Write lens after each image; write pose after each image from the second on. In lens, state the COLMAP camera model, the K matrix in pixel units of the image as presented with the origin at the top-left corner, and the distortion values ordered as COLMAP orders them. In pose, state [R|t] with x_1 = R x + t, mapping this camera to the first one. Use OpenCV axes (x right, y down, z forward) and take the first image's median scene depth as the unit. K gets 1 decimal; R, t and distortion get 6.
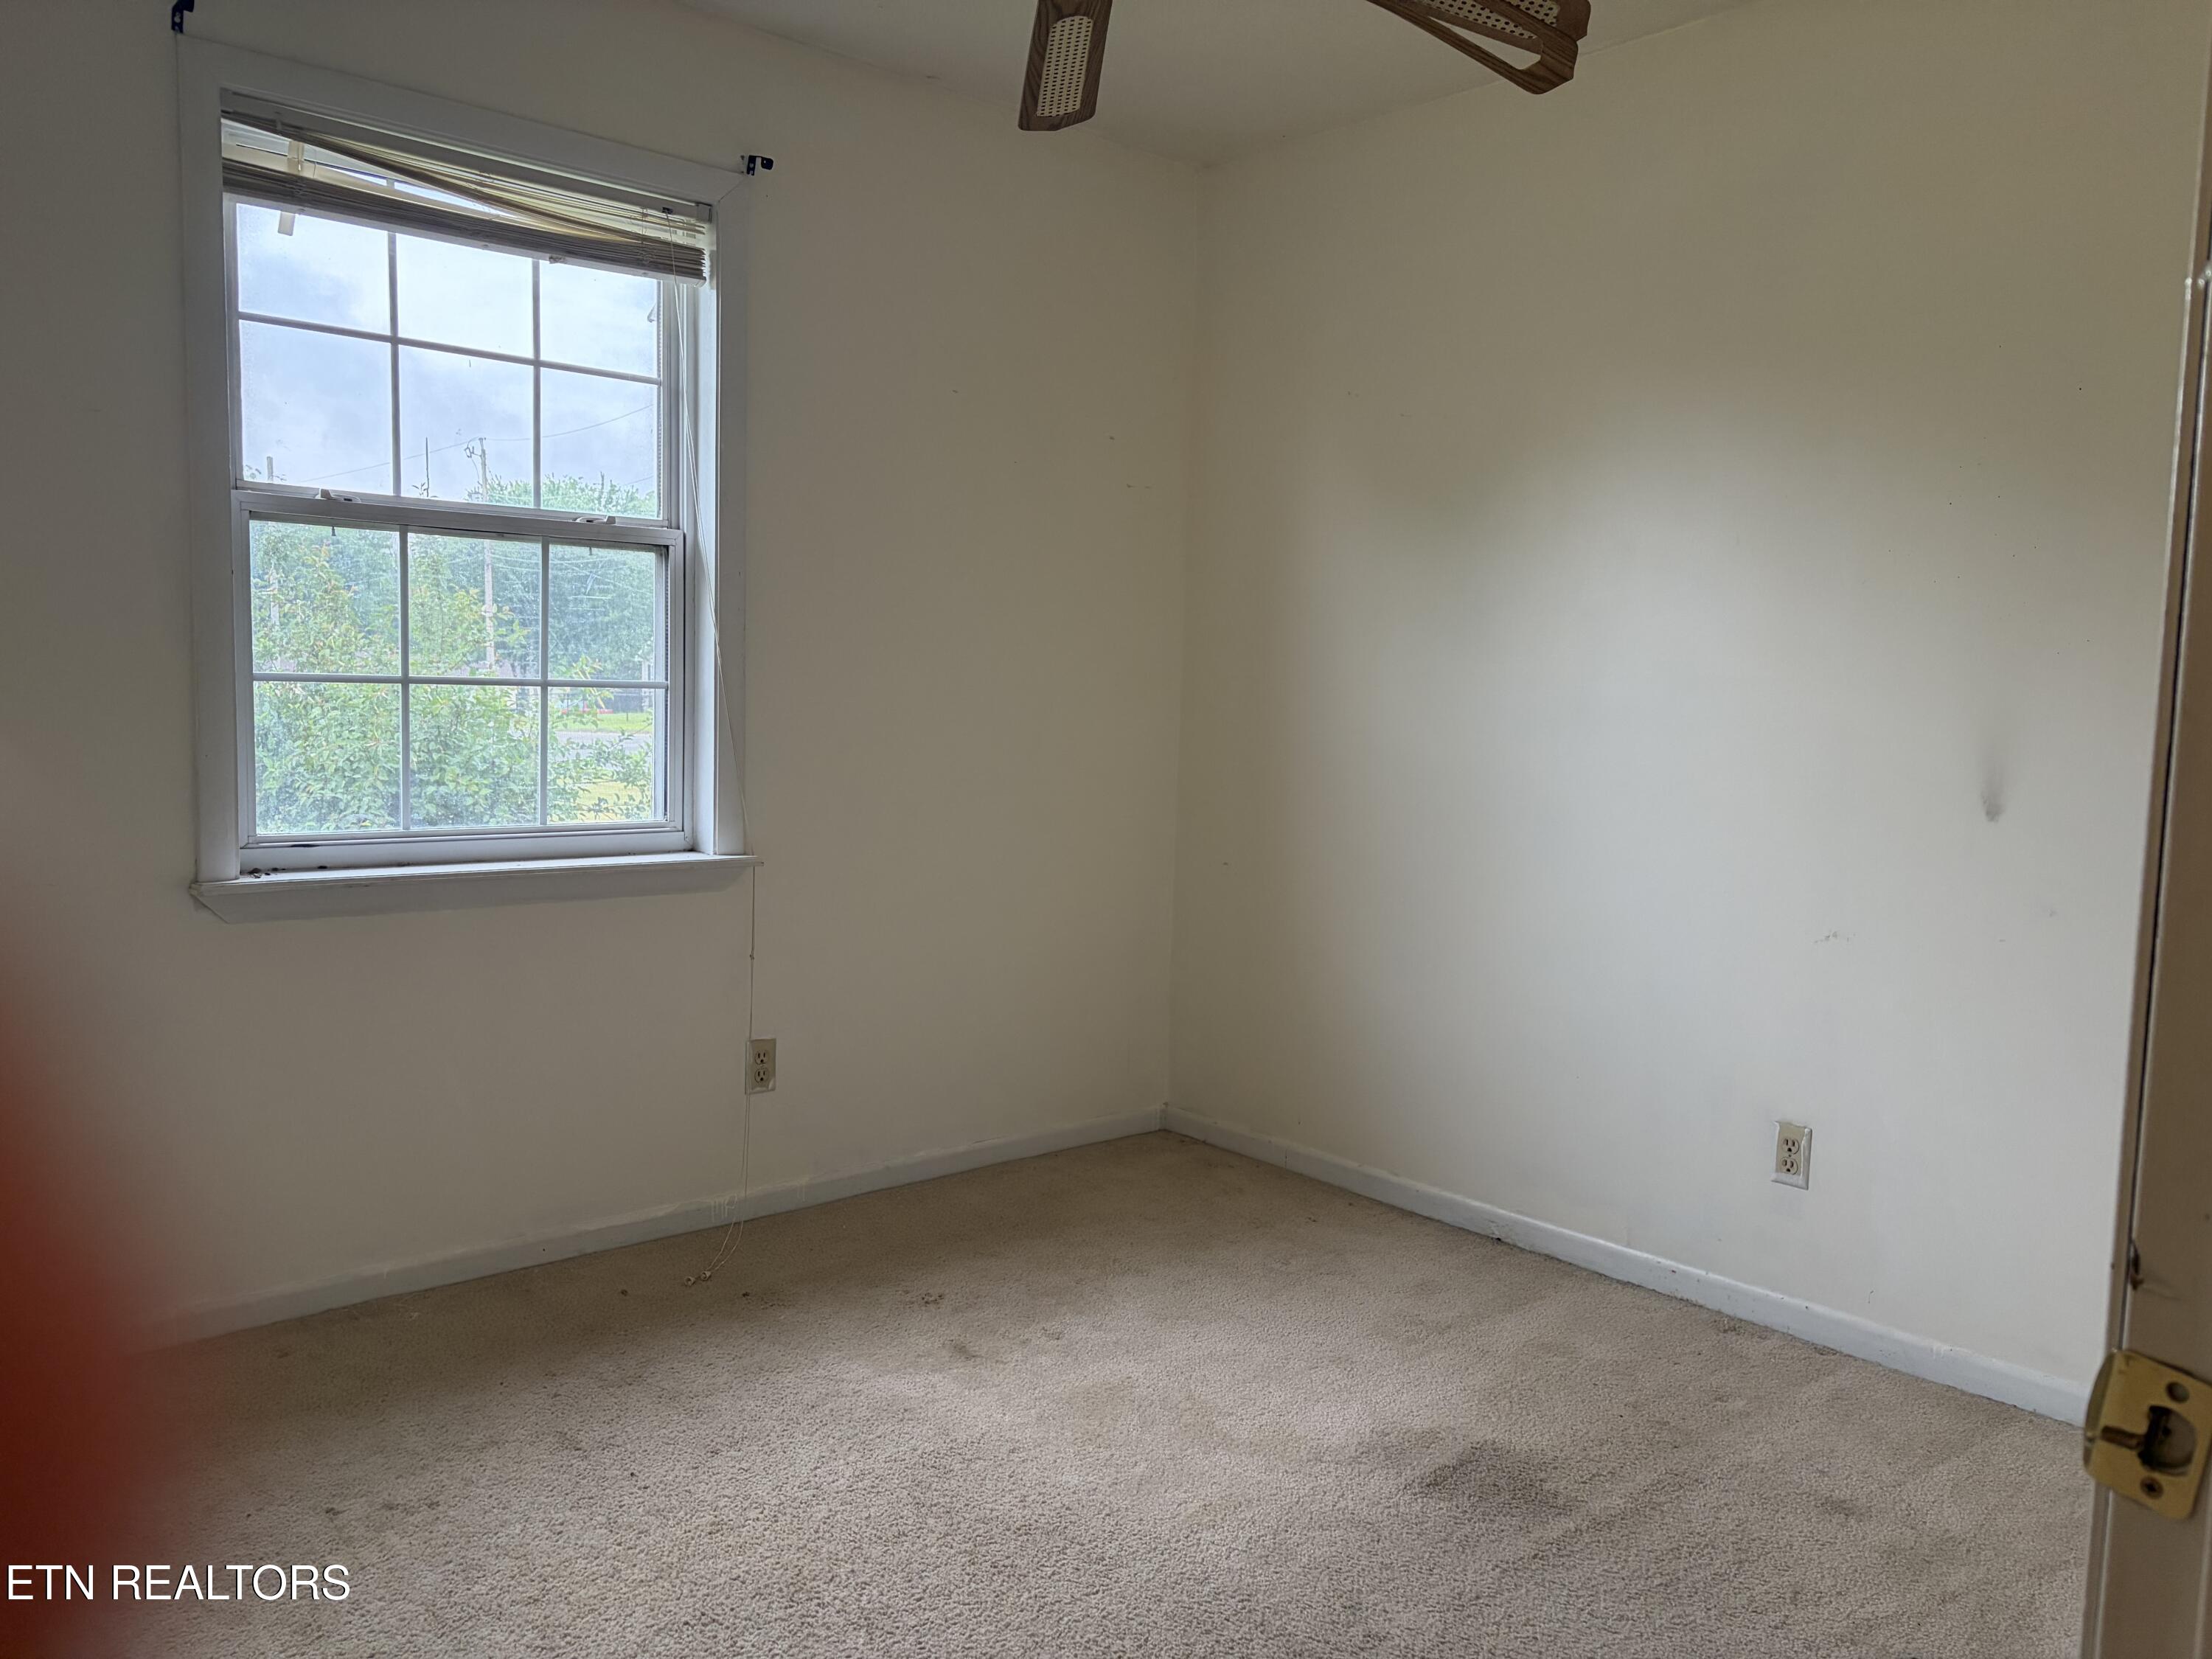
lens RADIAL K [[1671.9, 0, 1108.1], [0, 1671.9, 837.0], [0, 0, 1]] dist [0.019980, -0.016535]
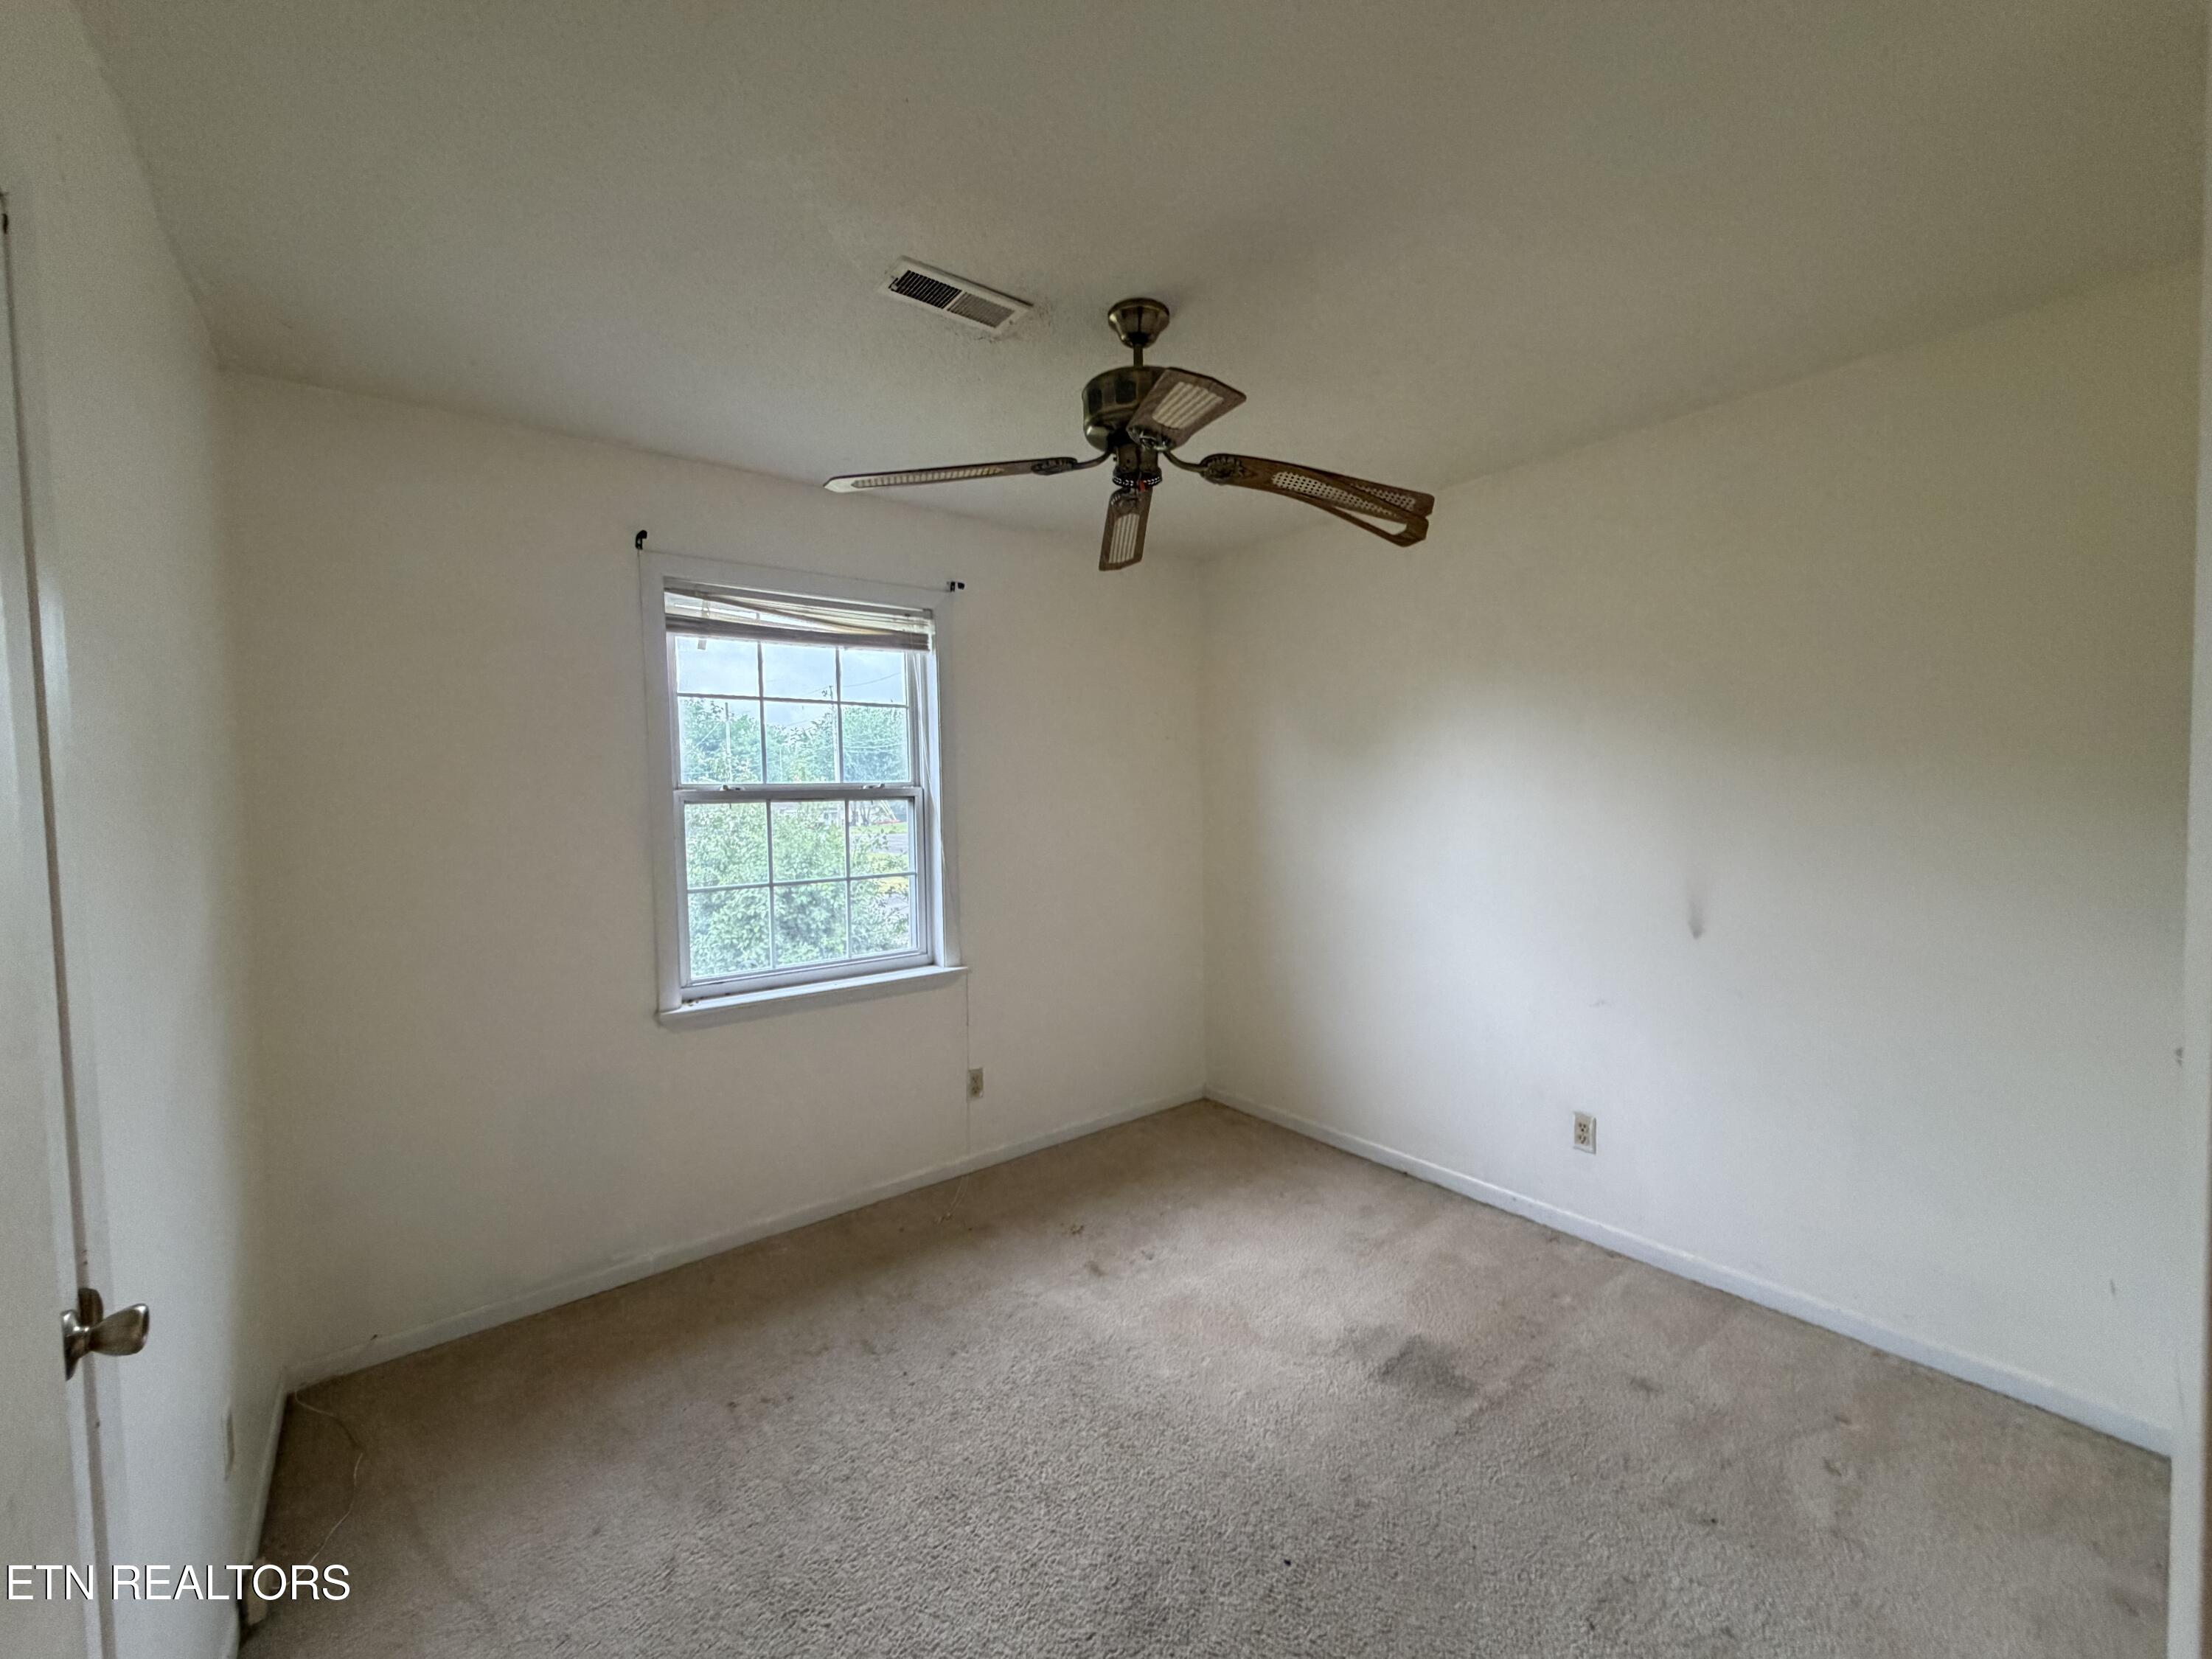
lens RADIAL K [[876.7, 0, 1105.3], [0, 876.7, 822.3], [0, 0, 1]] dist [-0.003367, -0.000281]
pose [[0.997244, -0.045963, -0.058239, -0.004715], [0.042716, 0.997526, -0.055828, -0.098155], [0.060661, 0.053186, 0.996740, 0.087963]]
